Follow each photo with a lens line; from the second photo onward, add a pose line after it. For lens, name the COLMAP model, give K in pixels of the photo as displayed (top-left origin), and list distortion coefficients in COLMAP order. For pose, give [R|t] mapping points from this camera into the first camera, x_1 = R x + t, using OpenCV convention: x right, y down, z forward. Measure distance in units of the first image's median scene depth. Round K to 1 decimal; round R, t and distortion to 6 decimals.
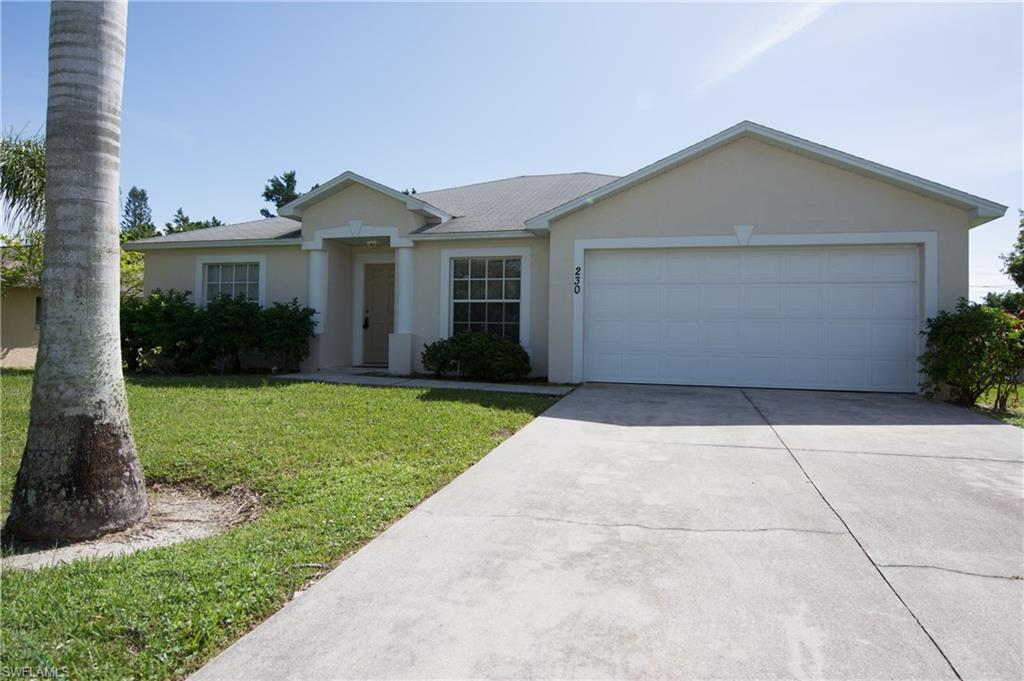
lens RADIAL K [[622.2, 0, 512.0], [0, 622.2, 340.5], [0, 0, 1]] dist [-0.016361, -0.003379]
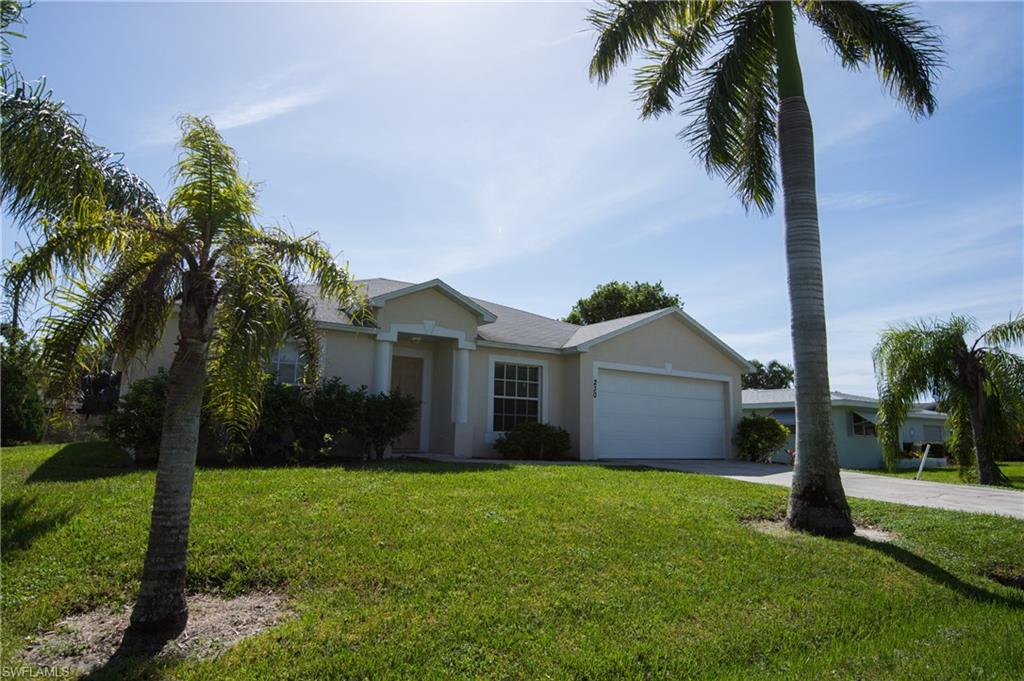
lens RADIAL K [[622.2, 0, 512.0], [0, 622.2, 340.5], [0, 0, 1]] dist [-0.016361, -0.003379]
pose [[0.666153, 0.112574, 0.737270, -0.998249], [-0.012024, 0.990035, -0.140304, -0.000761], [-0.745718, 0.084599, 0.660869, 0.148459]]
